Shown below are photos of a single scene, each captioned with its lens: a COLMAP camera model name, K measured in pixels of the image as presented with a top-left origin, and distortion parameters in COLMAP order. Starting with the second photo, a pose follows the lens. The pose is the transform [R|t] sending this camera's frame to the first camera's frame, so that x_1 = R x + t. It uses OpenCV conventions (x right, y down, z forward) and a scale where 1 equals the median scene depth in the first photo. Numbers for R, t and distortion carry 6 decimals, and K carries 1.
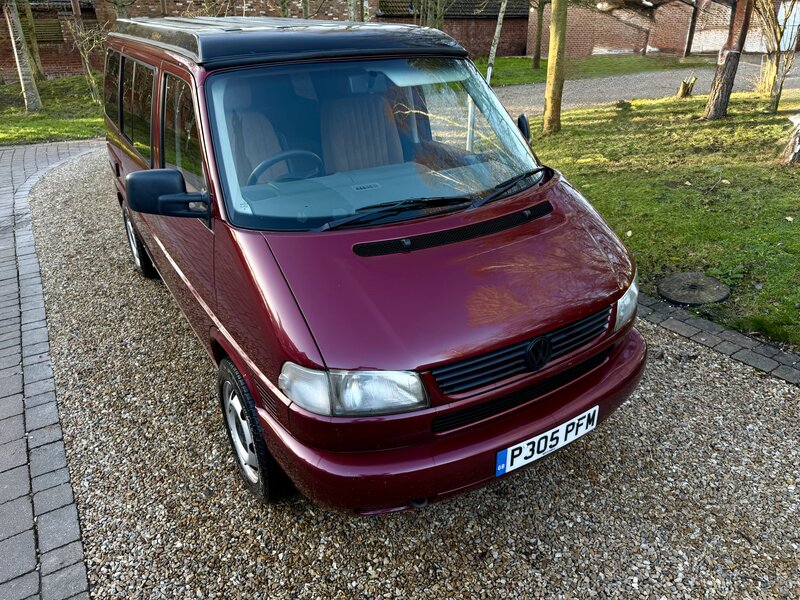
lens RADIAL K [[563.0, 0, 398.7], [0, 563.0, 303.1], [0, 0, 1]] dist [0.023244, -0.032912]
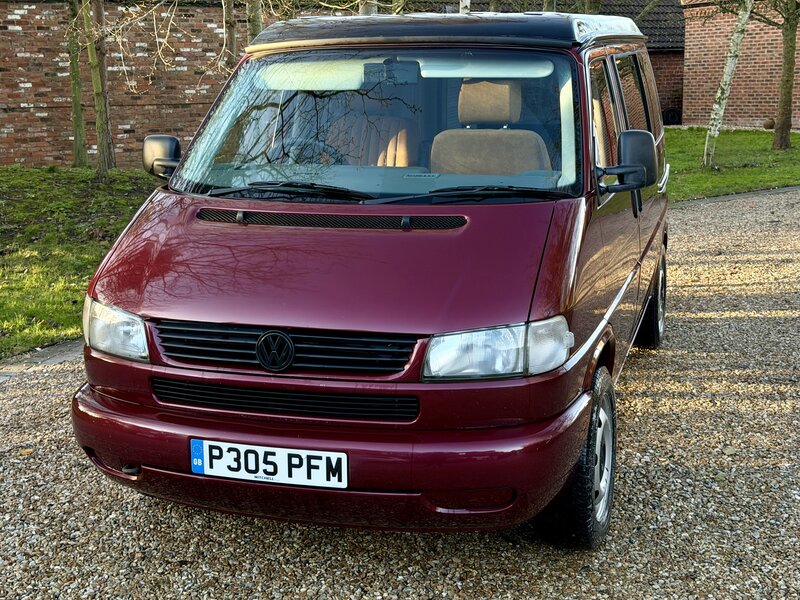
lens RADIAL K [[1115.6, 0, 400.0], [0, 1115.6, 300.0], [0, 0, 1]] dist [0.158738, -0.380080]
pose [[0.667977, 0.173495, -0.723675, 1.388254], [-0.337370, 0.937373, -0.086678, 0.087503], [0.663315, 0.302046, 0.684676, -0.049420]]
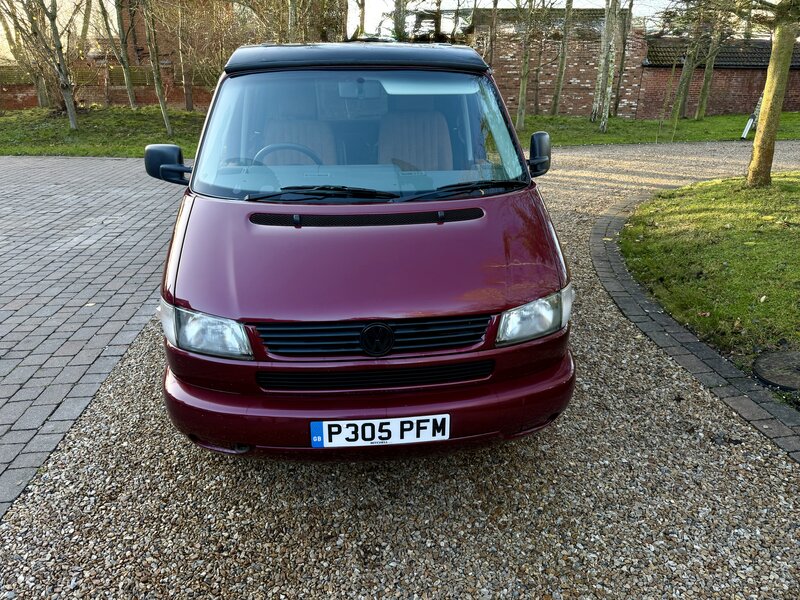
lens RADIAL K [[558.4, 0, 399.8], [0, 558.4, 296.7], [0, 0, 1]] dist [0.070652, -0.104542]
pose [[0.895061, 0.174131, -0.410542, 0.598879], [-0.209073, 0.977023, -0.041418, 0.041884], [0.393897, 0.122905, 0.910900, 0.081416]]
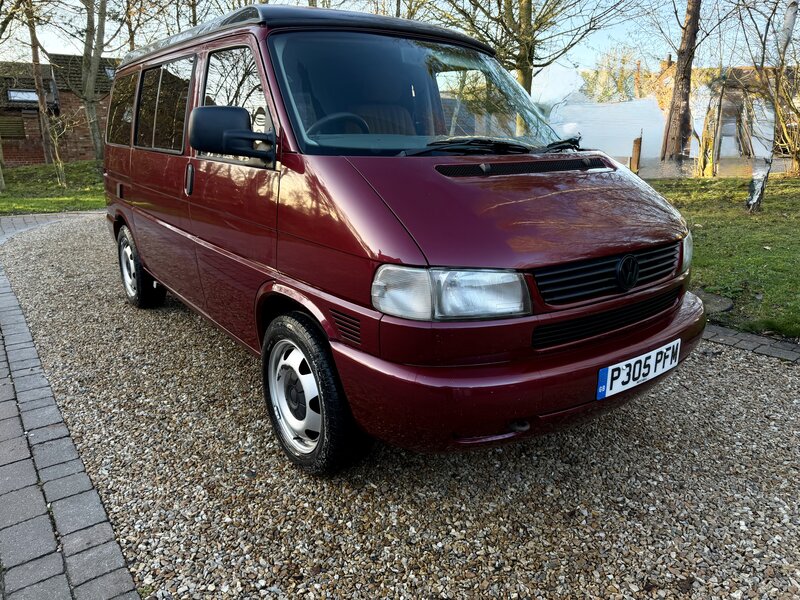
lens RADIAL K [[563.0, 0, 398.7], [0, 563.0, 303.1], [0, 0, 1]] dist [0.023244, -0.032912]
pose [[0.995998, -0.010810, 0.088721, -0.205077], [0.026753, 0.983205, -0.180535, 0.269143], [-0.085280, 0.182186, 0.979559, 0.071965]]
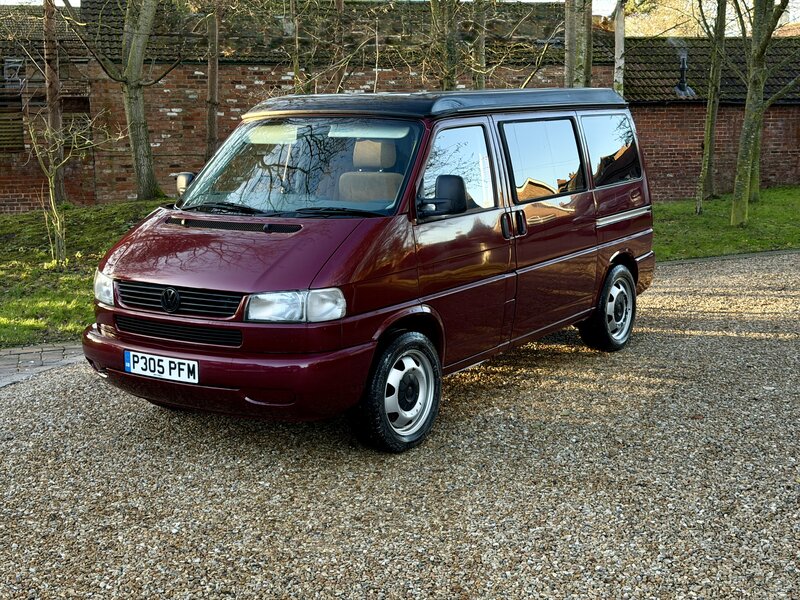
lens RADIAL K [[1115.6, 0, 400.0], [0, 1115.6, 300.0], [0, 0, 1]] dist [0.158738, -0.380080]
pose [[0.422895, 0.172113, -0.889684, 2.634385], [-0.404715, 0.914312, -0.015497, -0.088801], [0.810781, 0.366622, 0.456315, 0.156170]]
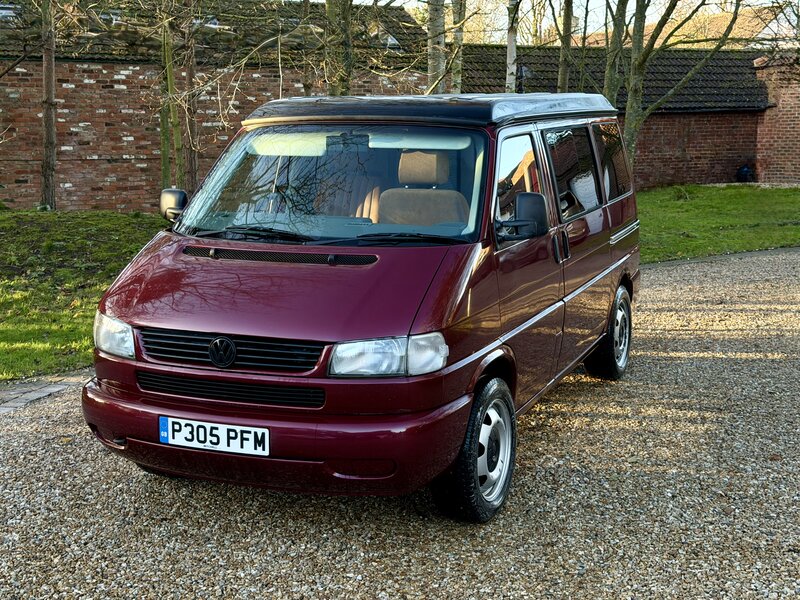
lens RADIAL K [[1115.6, 0, 400.0], [0, 1115.6, 300.0], [0, 0, 1]] dist [0.158738, -0.380080]
pose [[0.591685, 0.157273, -0.790680, 1.956849], [-0.372087, 0.923346, -0.094780, 0.064122], [0.715165, 0.350281, 0.604849, -0.131557]]
